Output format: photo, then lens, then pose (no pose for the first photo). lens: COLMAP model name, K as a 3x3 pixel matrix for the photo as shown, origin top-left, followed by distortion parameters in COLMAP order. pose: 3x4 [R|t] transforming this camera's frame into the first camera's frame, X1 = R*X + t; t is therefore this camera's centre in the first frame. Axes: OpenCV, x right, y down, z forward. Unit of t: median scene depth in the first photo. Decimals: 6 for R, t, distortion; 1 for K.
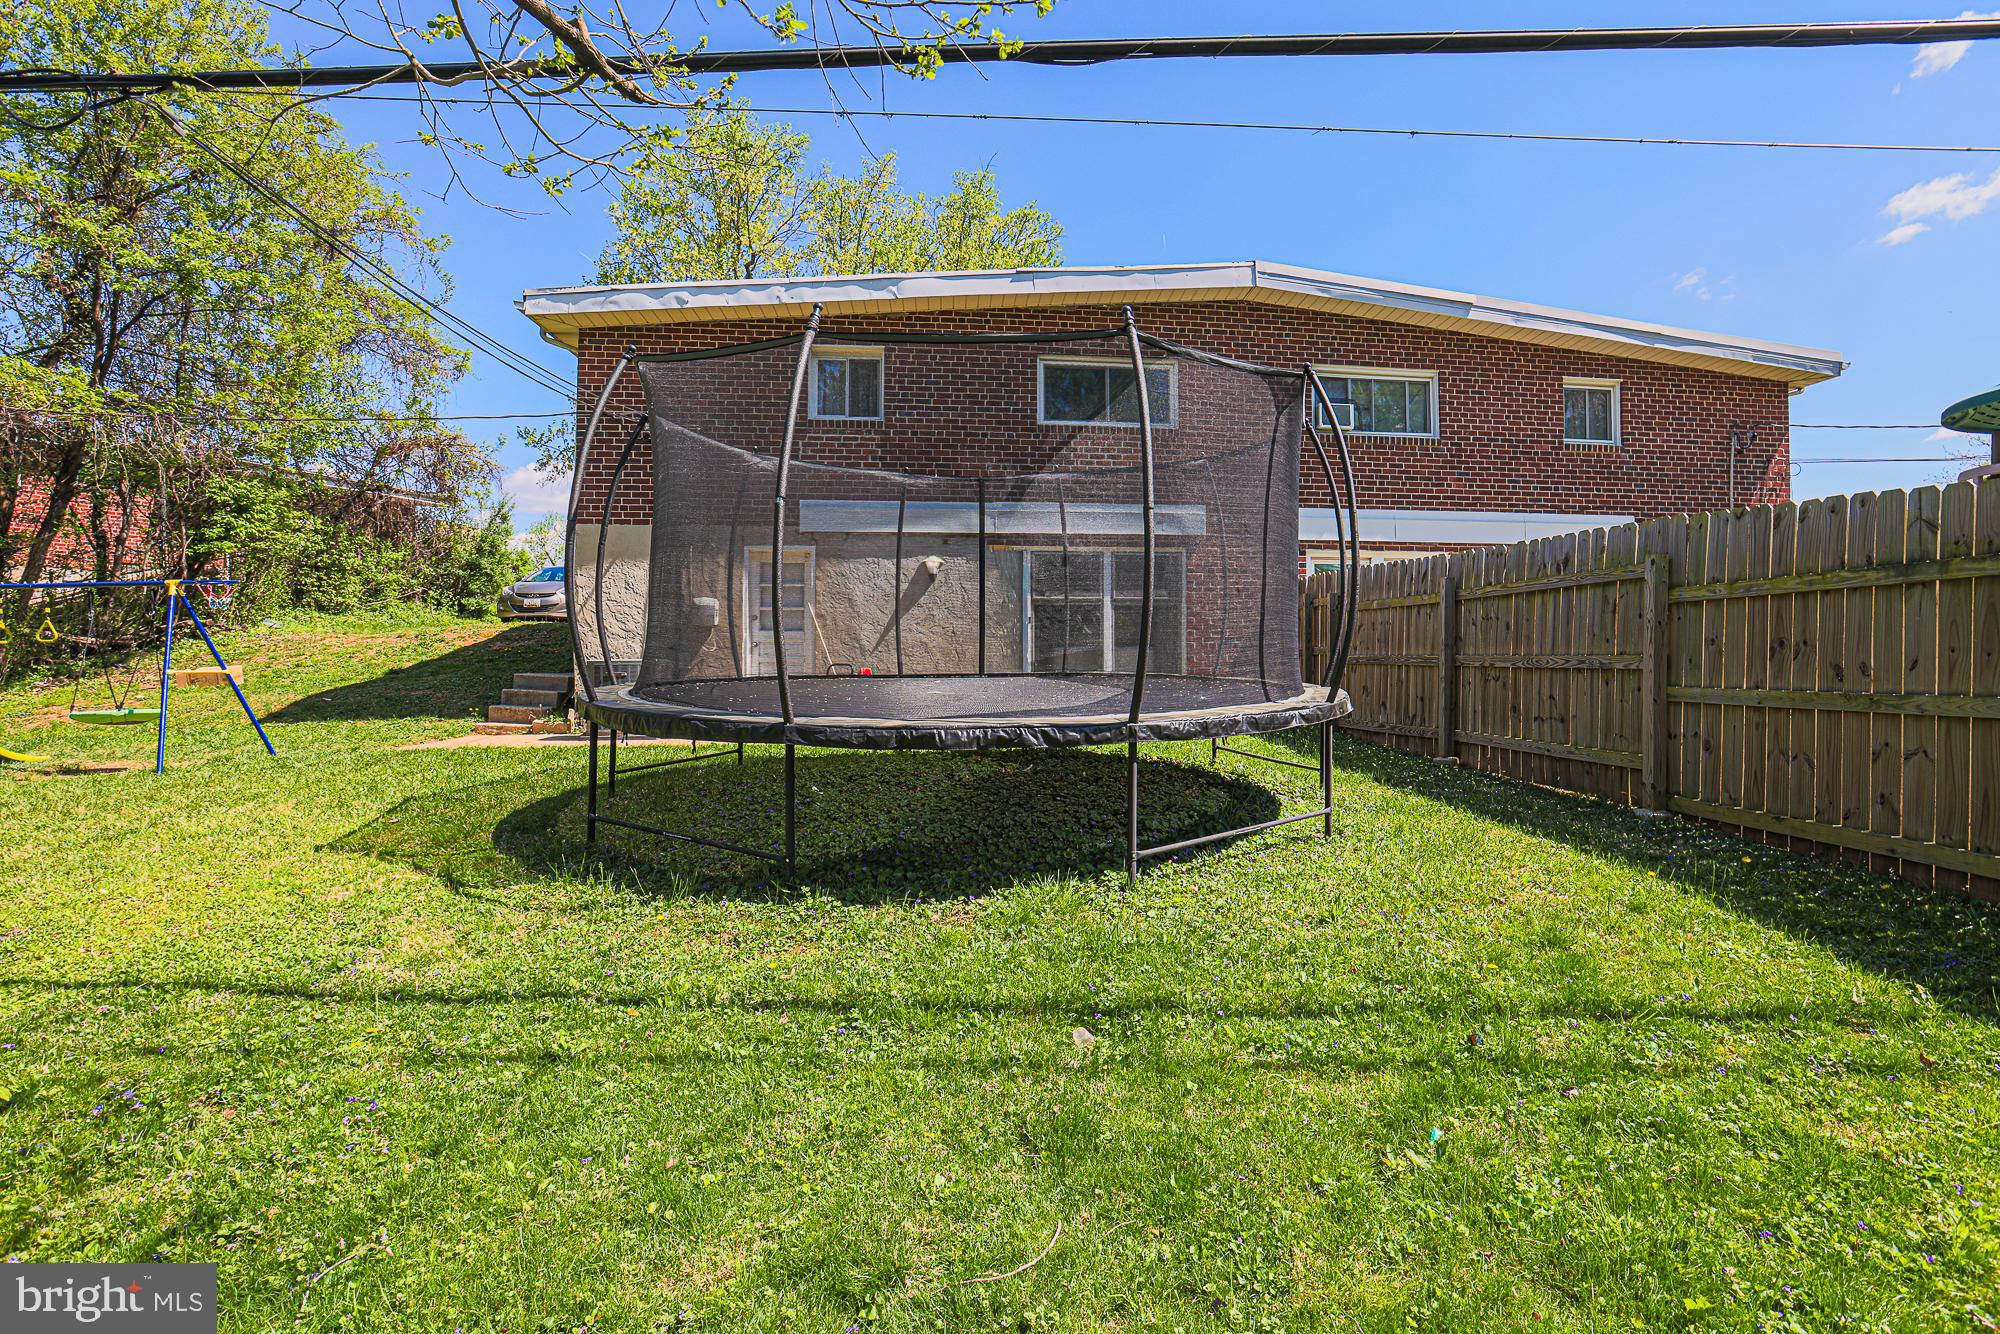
lens RADIAL K [[980.8, 0, 1023.3], [0, 980.8, 661.0], [0, 0, 1]] dist [-0.073427, 0.038378]
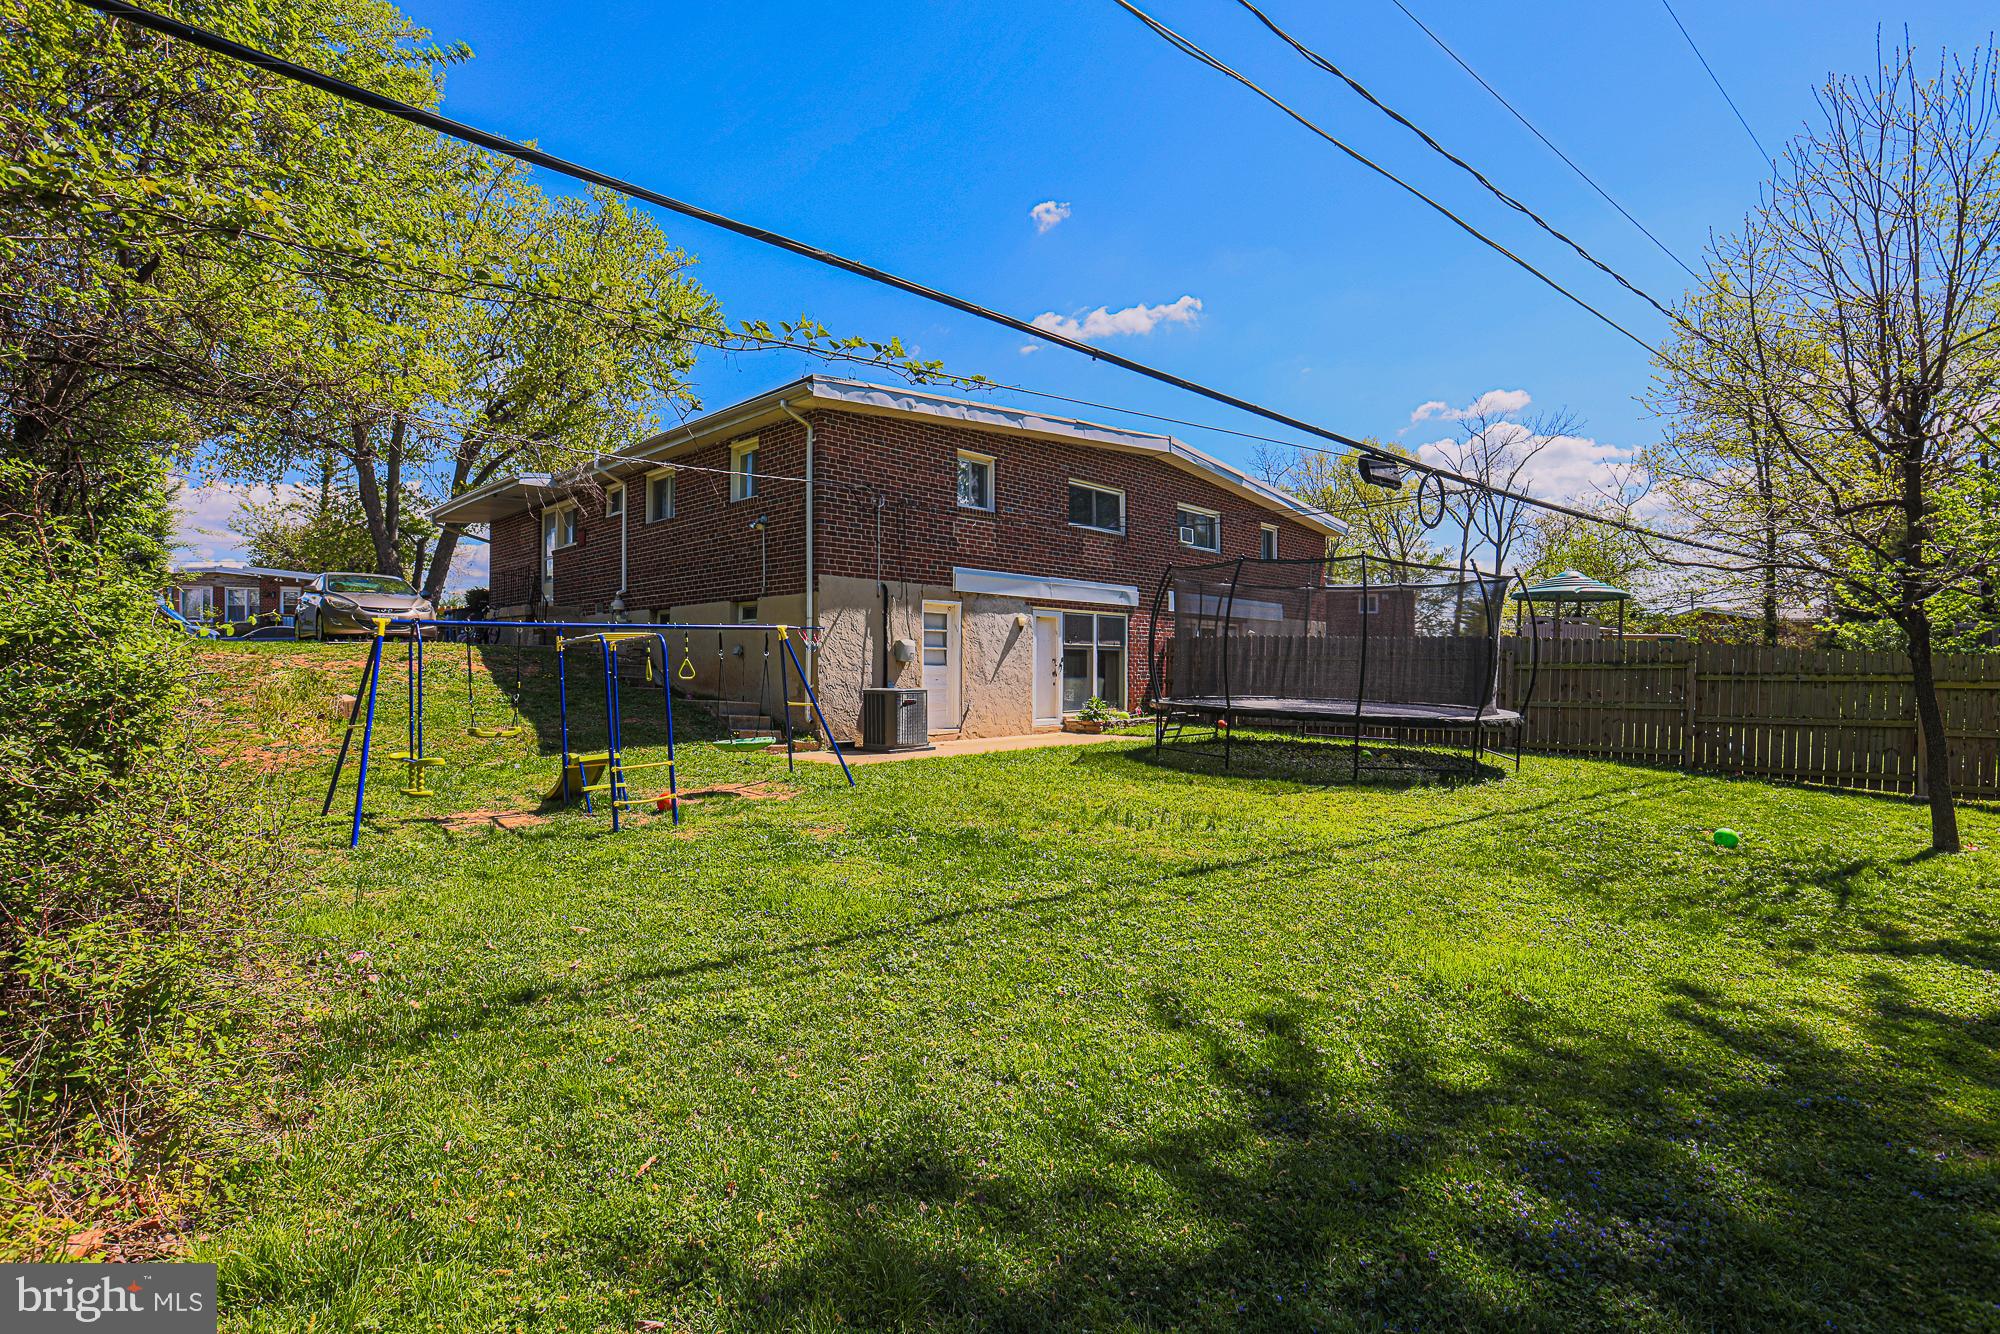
lens RADIAL K [[980.8, 0, 1023.3], [0, 980.8, 661.0], [0, 0, 1]] dist [-0.073427, 0.038378]
pose [[0.759471, 0.013676, 0.650397, -1.008802], [-0.004633, 0.999867, -0.015614, -0.017254], [-0.650525, 0.008845, 0.759434, -0.064983]]
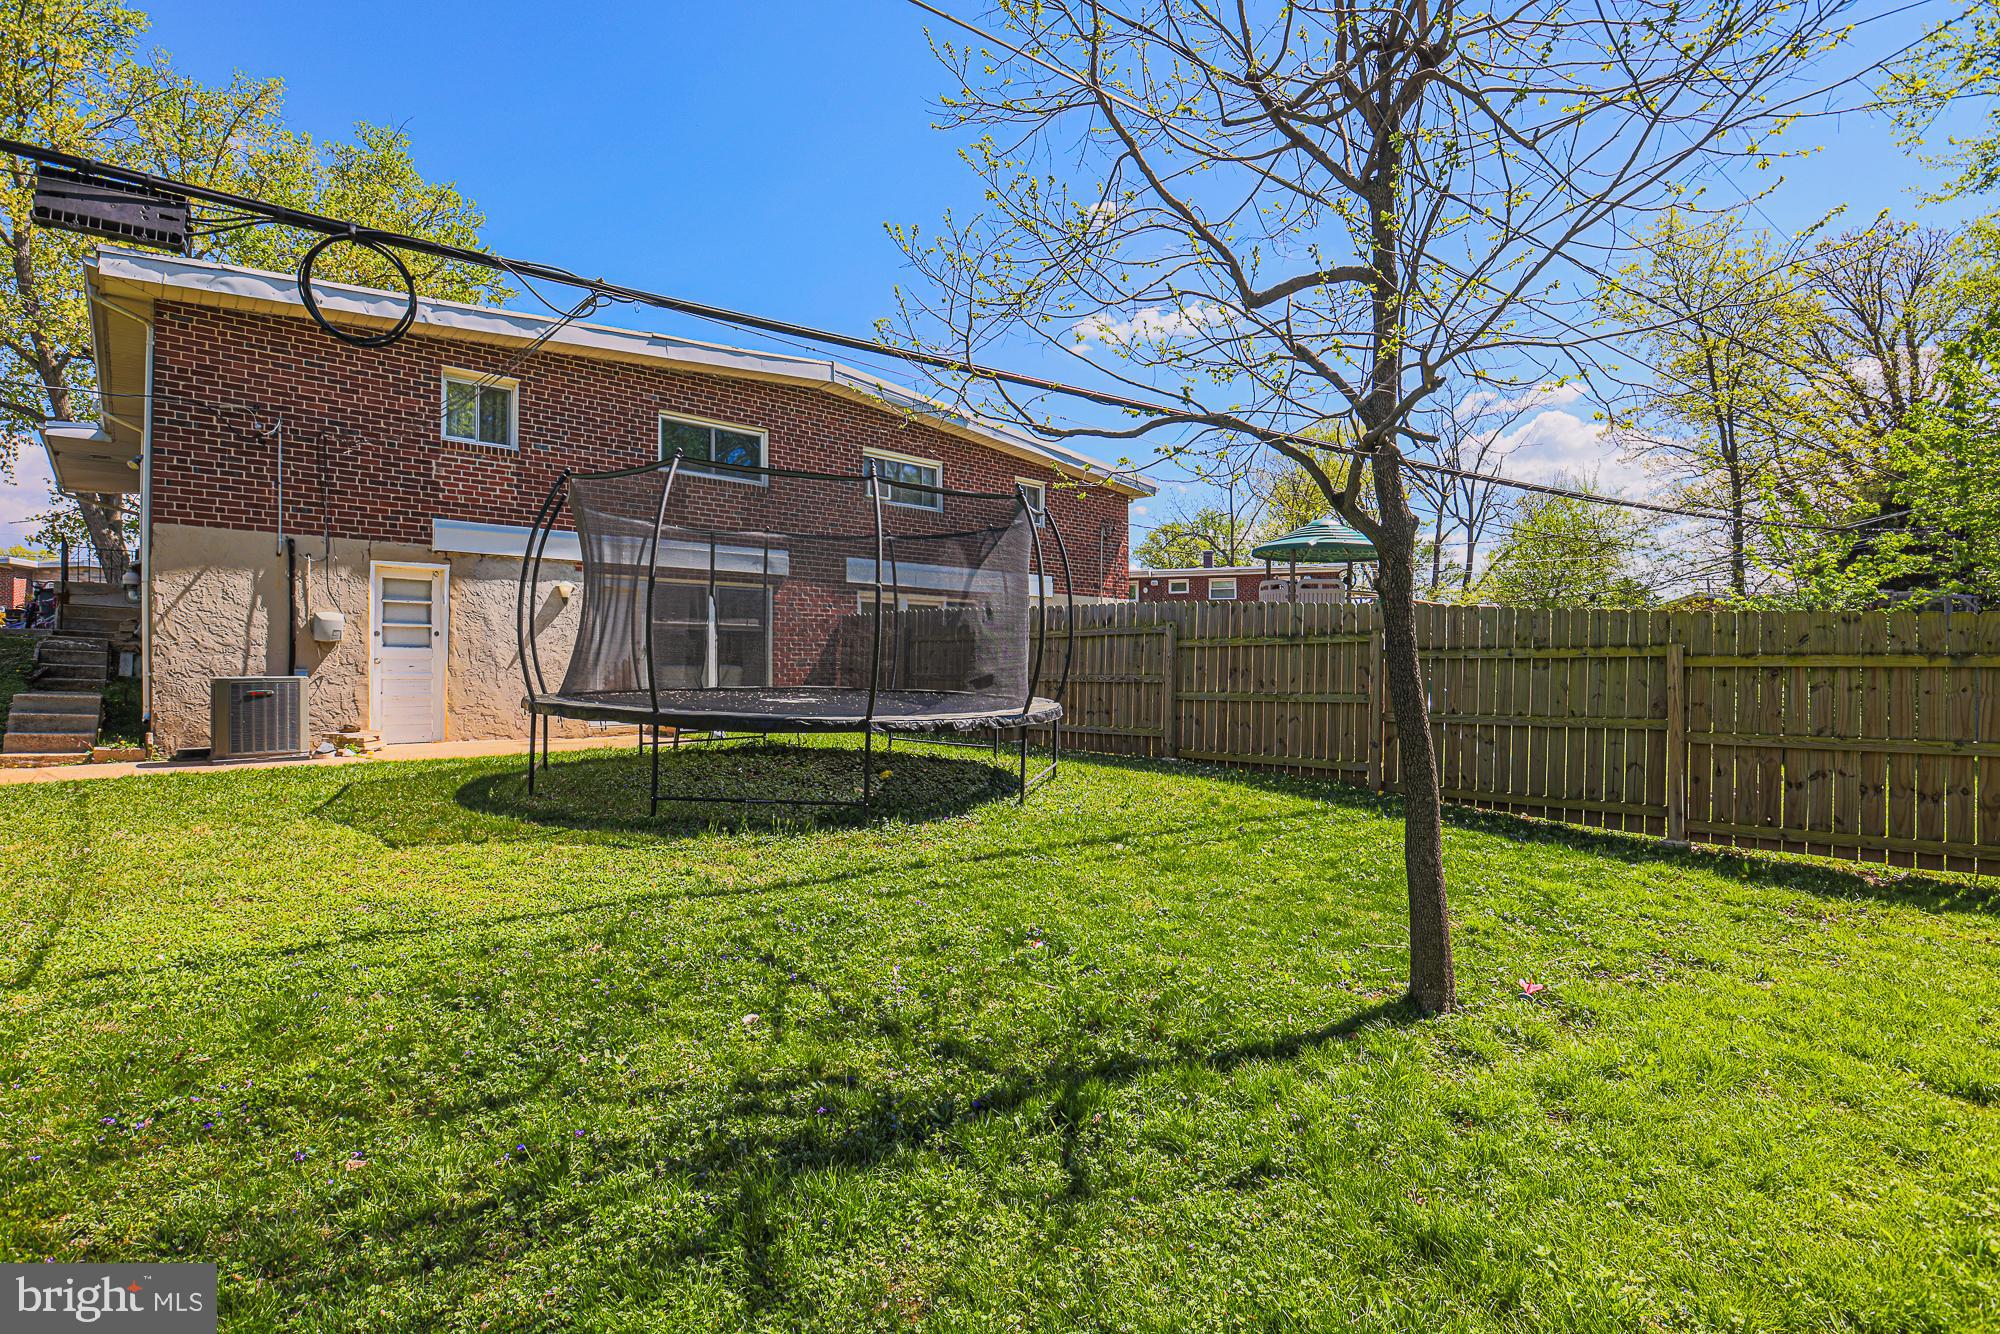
lens RADIAL K [[980.8, 0, 1023.3], [0, 980.8, 661.0], [0, 0, 1]] dist [-0.073427, 0.038378]
pose [[0.782346, 0.007858, 0.622795, -0.364971], [0.000489, 0.999912, -0.013232, -0.003946], [-0.622844, 0.010656, 0.782273, -0.155536]]
